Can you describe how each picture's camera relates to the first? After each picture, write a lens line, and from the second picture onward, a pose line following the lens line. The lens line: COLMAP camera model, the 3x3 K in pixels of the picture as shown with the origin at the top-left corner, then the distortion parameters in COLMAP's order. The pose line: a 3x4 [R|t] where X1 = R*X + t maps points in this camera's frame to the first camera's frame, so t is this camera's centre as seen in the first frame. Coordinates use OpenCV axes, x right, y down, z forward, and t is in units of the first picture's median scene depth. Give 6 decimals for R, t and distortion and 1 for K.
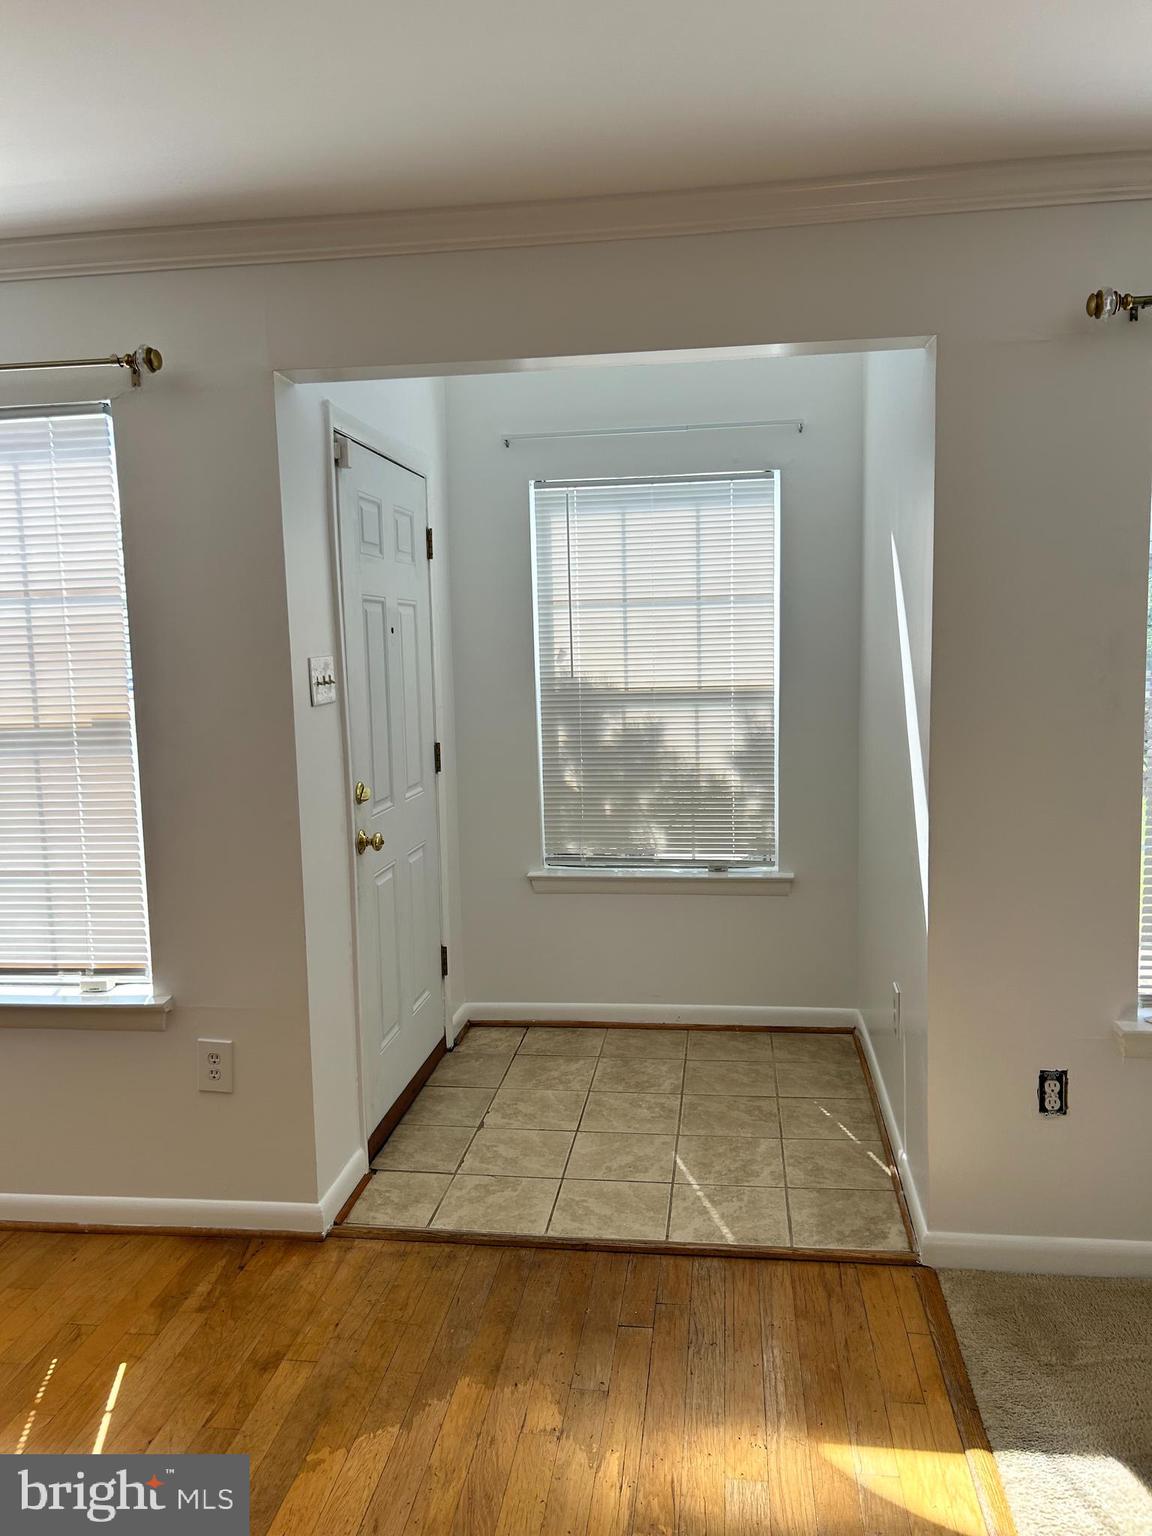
lens RADIAL K [[1166.4, 0, 568.1], [0, 1166.4, 777.5], [0, 0, 1]] dist [0.054337, -0.060468]
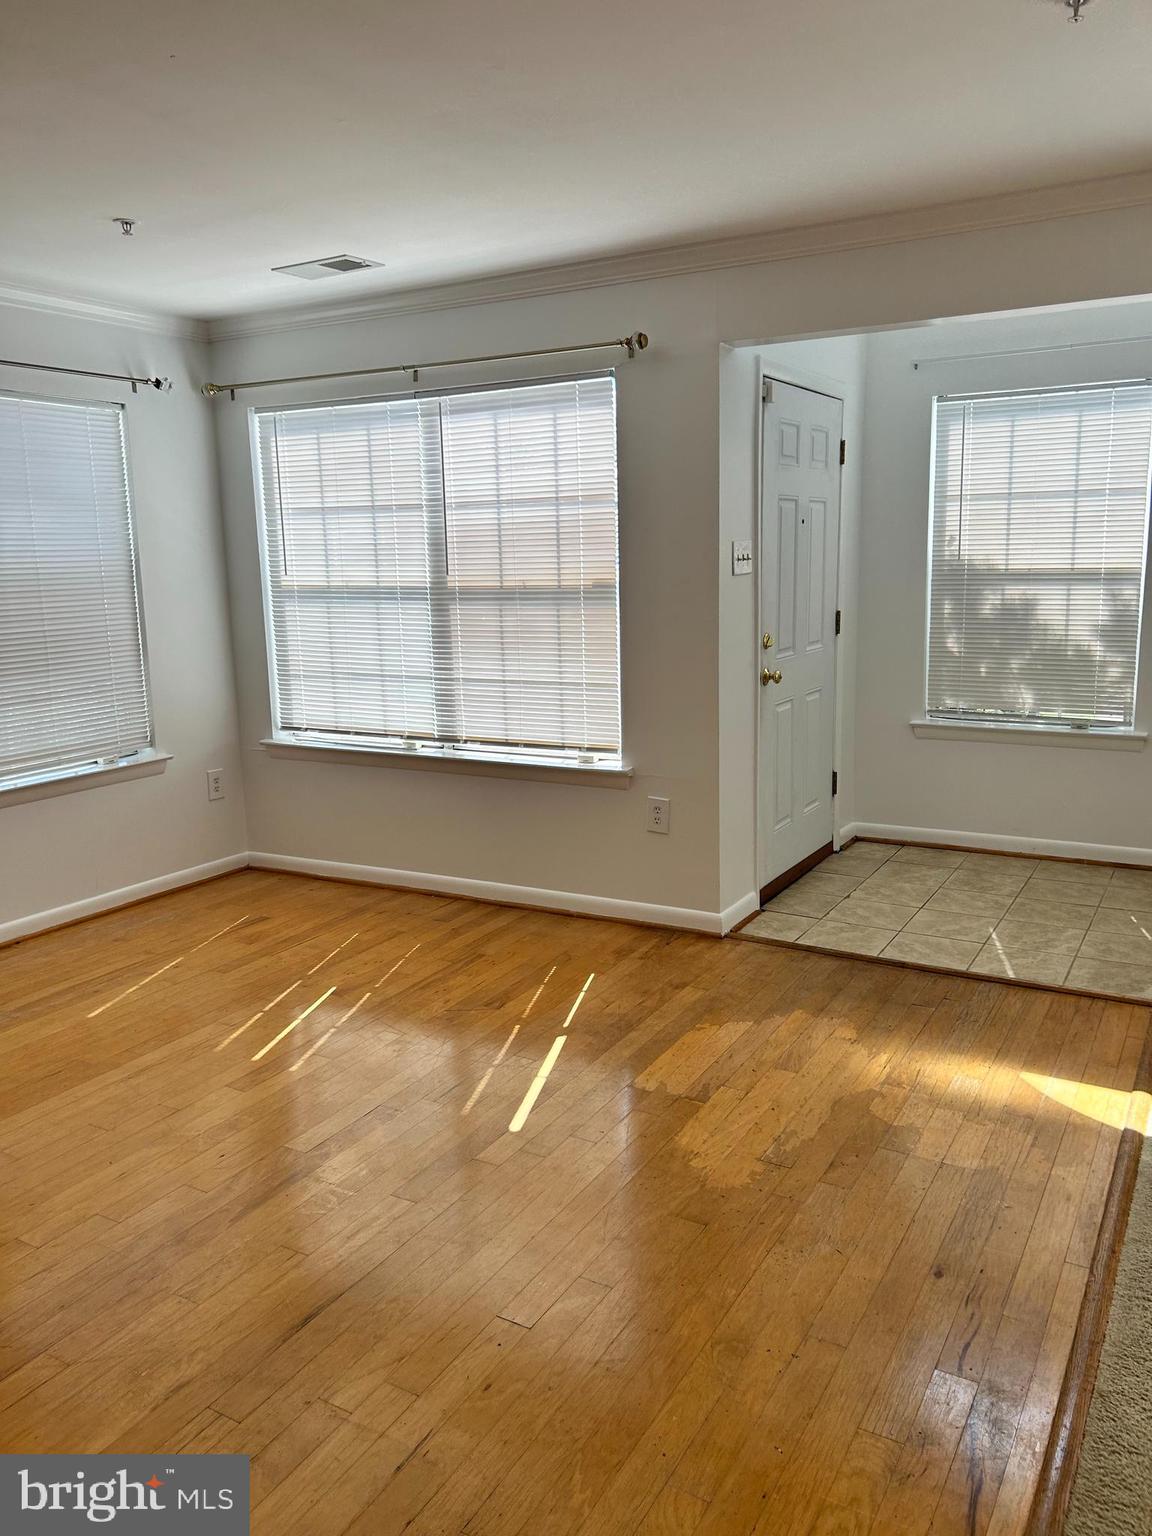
lens RADIAL K [[1166.4, 0, 577.1], [0, 1166.4, 750.2], [0, 0, 1]] dist [0.054337, -0.060468]
pose [[0.924391, 0.069405, -0.375078, 0.116330], [-0.044817, 0.996258, 0.073897, 0.041294], [0.378803, -0.051499, 0.924043, -0.305432]]
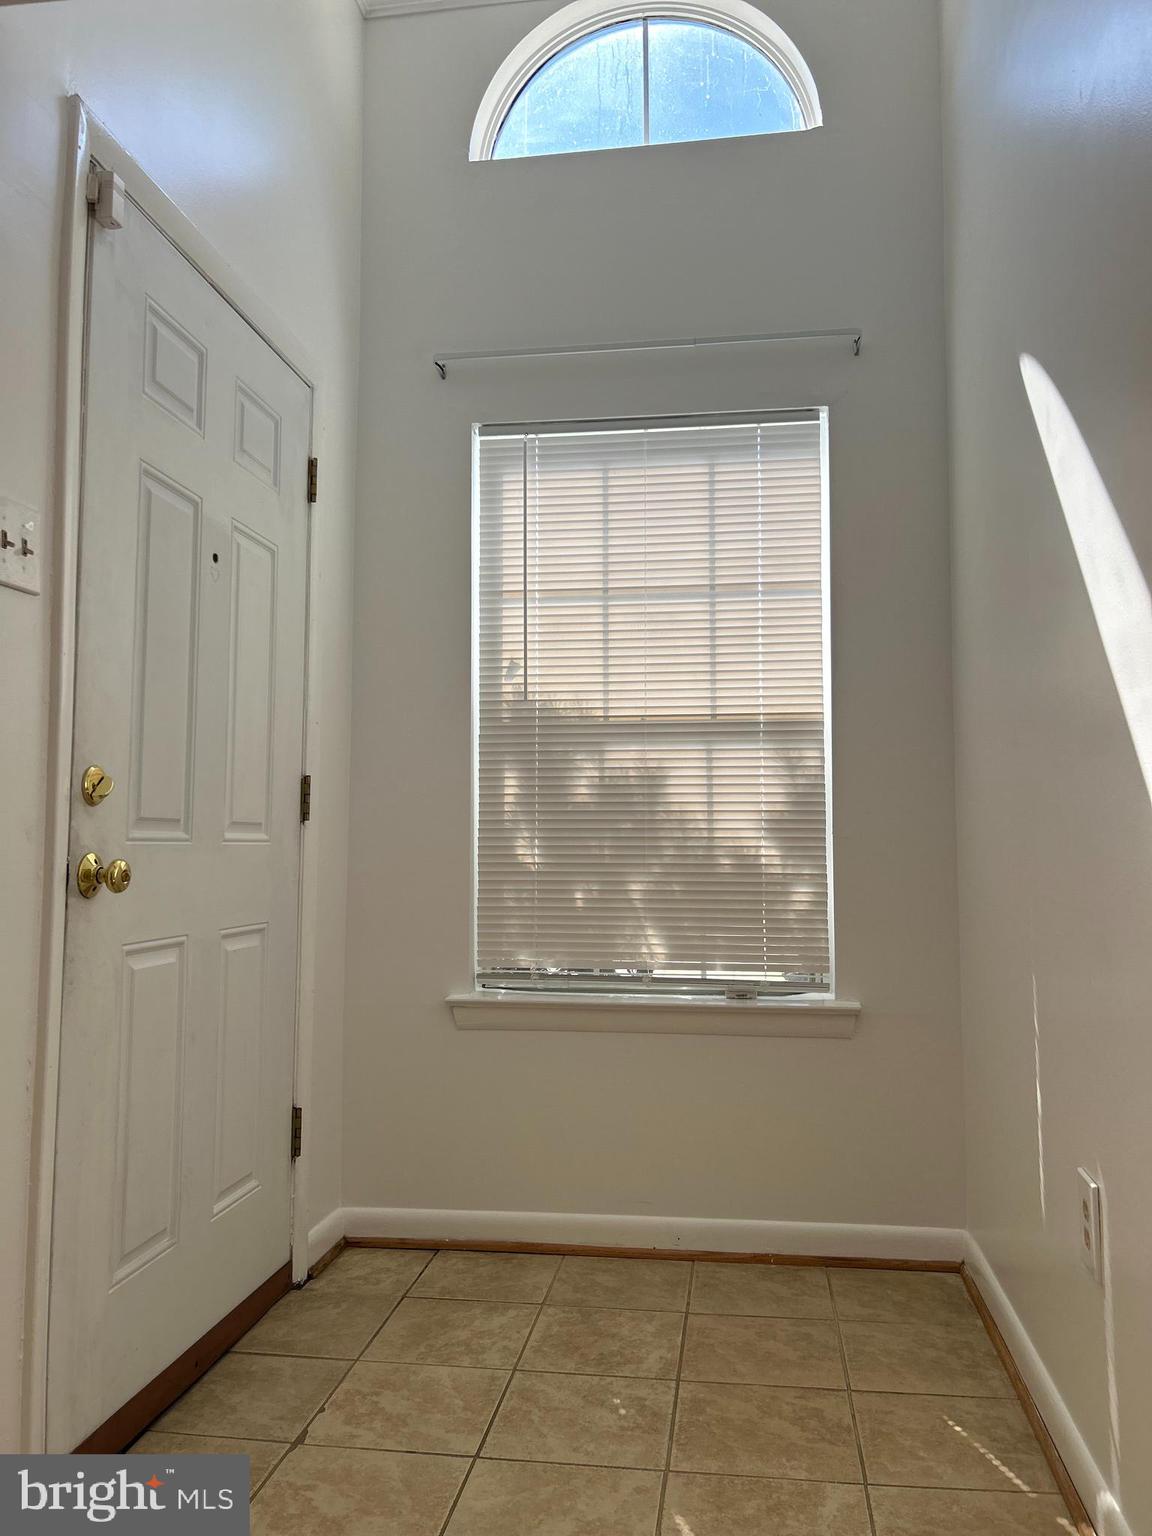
lens RADIAL K [[1166.4, 0, 594.5], [0, 1166.4, 753.9], [0, 0, 1]] dist [0.054337, -0.060468]
pose [[0.999685, 0.024808, 0.003903, 0.045165], [-0.023557, 0.980190, -0.196652, 0.083958], [-0.008704, 0.196498, 0.980466, 0.368461]]
